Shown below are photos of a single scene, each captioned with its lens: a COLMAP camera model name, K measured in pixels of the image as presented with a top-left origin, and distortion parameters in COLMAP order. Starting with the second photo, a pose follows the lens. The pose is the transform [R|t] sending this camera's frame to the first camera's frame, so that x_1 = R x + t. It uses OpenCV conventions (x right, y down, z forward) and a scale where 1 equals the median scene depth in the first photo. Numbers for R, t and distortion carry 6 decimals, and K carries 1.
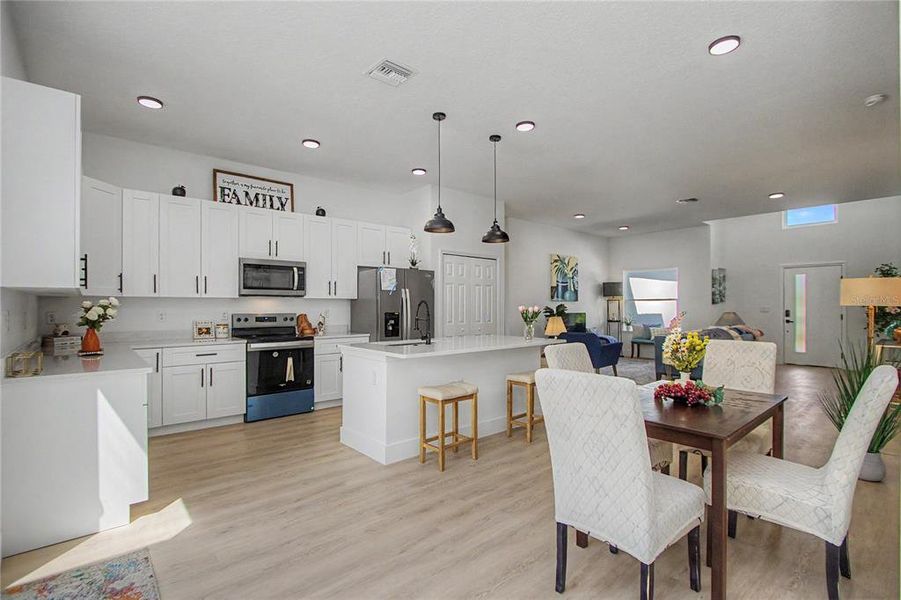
lens RADIAL K [[422.9, 0, 443.9], [0, 422.9, 306.5], [0, 0, 1]] dist [-0.016352, 0.000008]
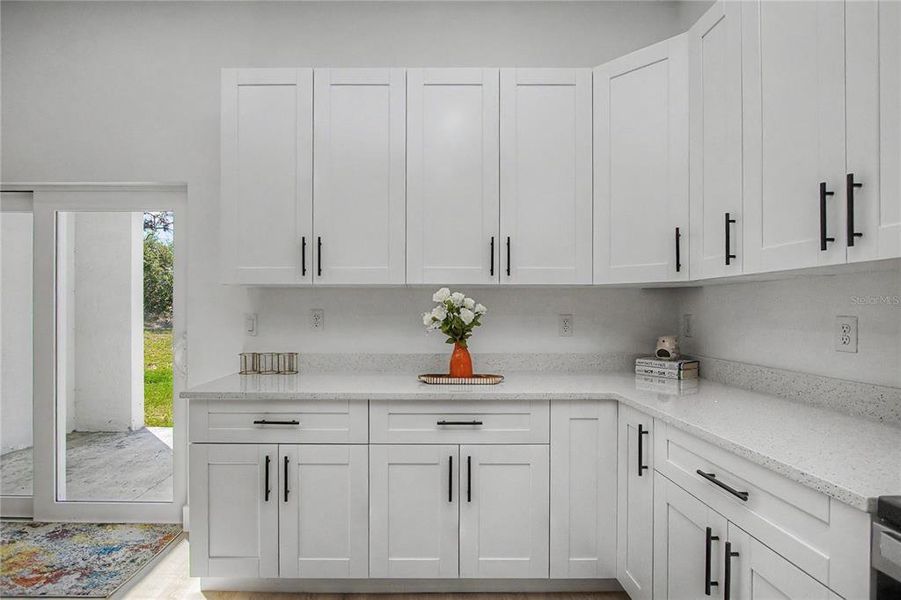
lens RADIAL K [[432.9, 0, 420.0], [0, 432.9, 307.5], [0, 0, 1]] dist [-0.027169, 0.000084]
pose [[-0.649719, 0.001475, -0.760173, -0.194291], [0.002697, 0.999996, -0.000365, 0.002104], [0.760169, -0.002288, -0.649721, 0.819579]]
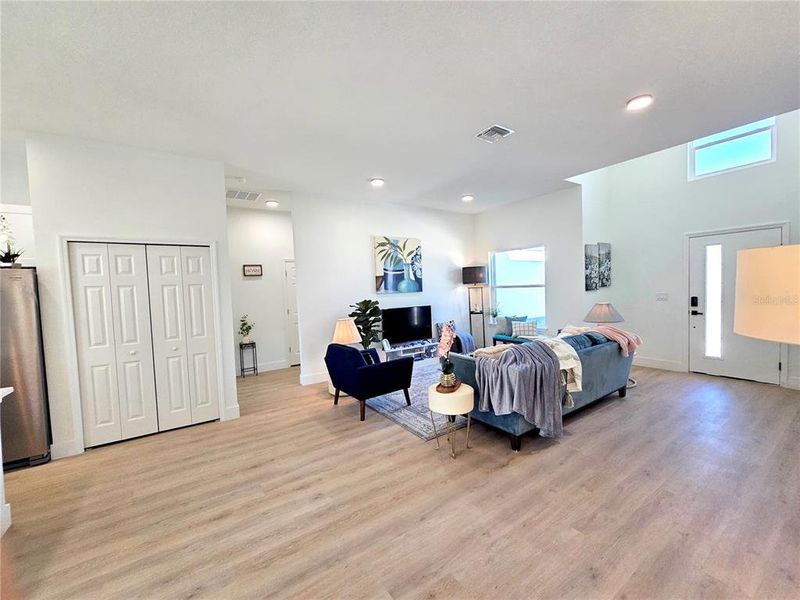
lens RADIAL K [[328.6, 0, 400.6], [0, 328.6, 301.7], [0, 0, 1]] dist [-0.000817, 0.000537]
pose [[0.992707, -0.030253, -0.116694, 0.640000], [0.035571, 0.998409, 0.043762, -0.041341], [0.115184, -0.047594, 0.992203, 0.635717]]
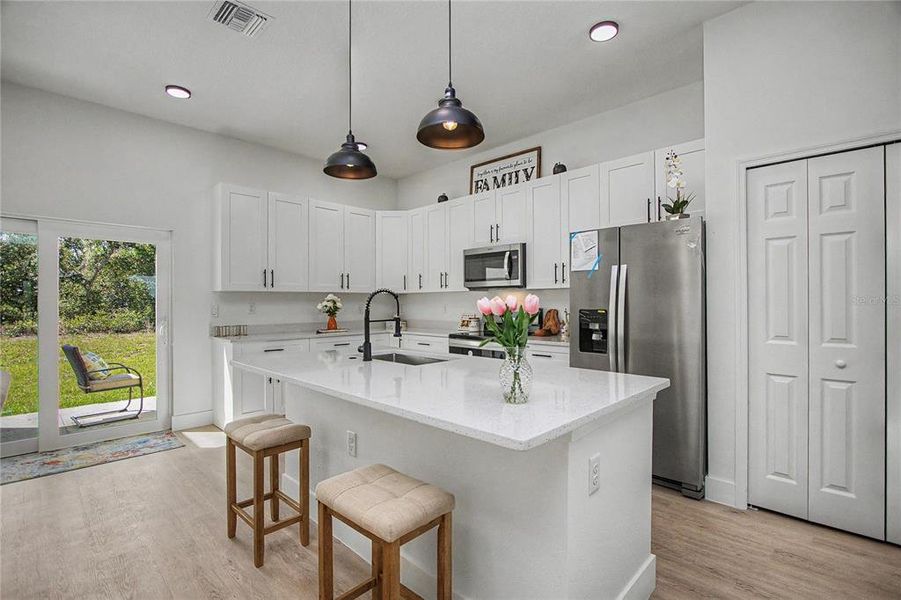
lens RADIAL K [[420.4, 0, 455.0], [0, 420.4, 300.5], [0, 0, 1]] dist [-0.014099, 0.000377]
pose [[0.093388, -0.002965, -0.995625, 0.425279], [0.004144, 0.999988, -0.002589, 0.003258], [0.995621, -0.003884, 0.093399, 0.780410]]
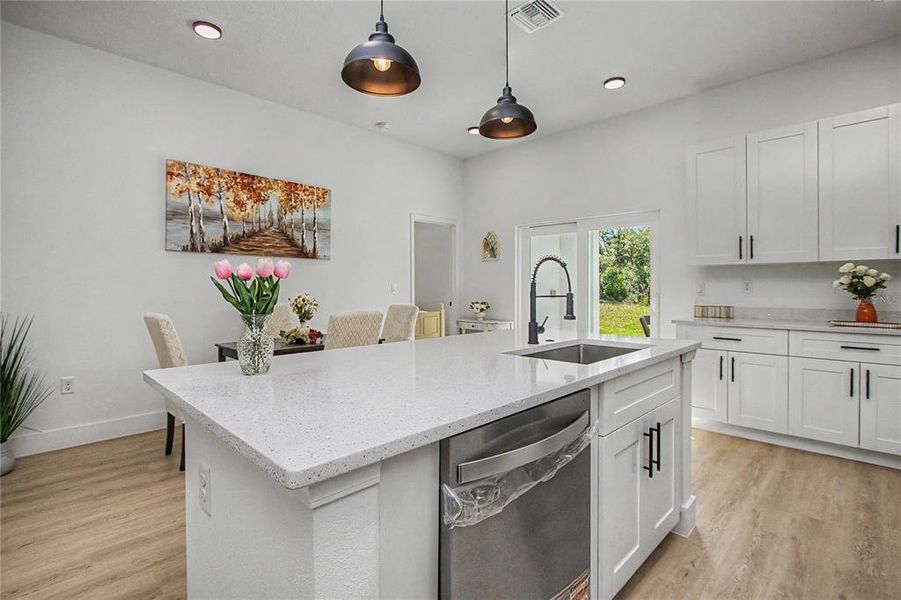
lens RADIAL K [[431.5, 0, 450.1], [0, 431.5, 287.9], [0, 0, 1]] dist [-0.015578, 0.000209]
pose [[-0.996659, 0.003014, -0.081617, 0.074637], [0.003018, 0.999995, 0.000071, 0.016101], [0.081617, -0.000176, -0.996664, 1.103847]]
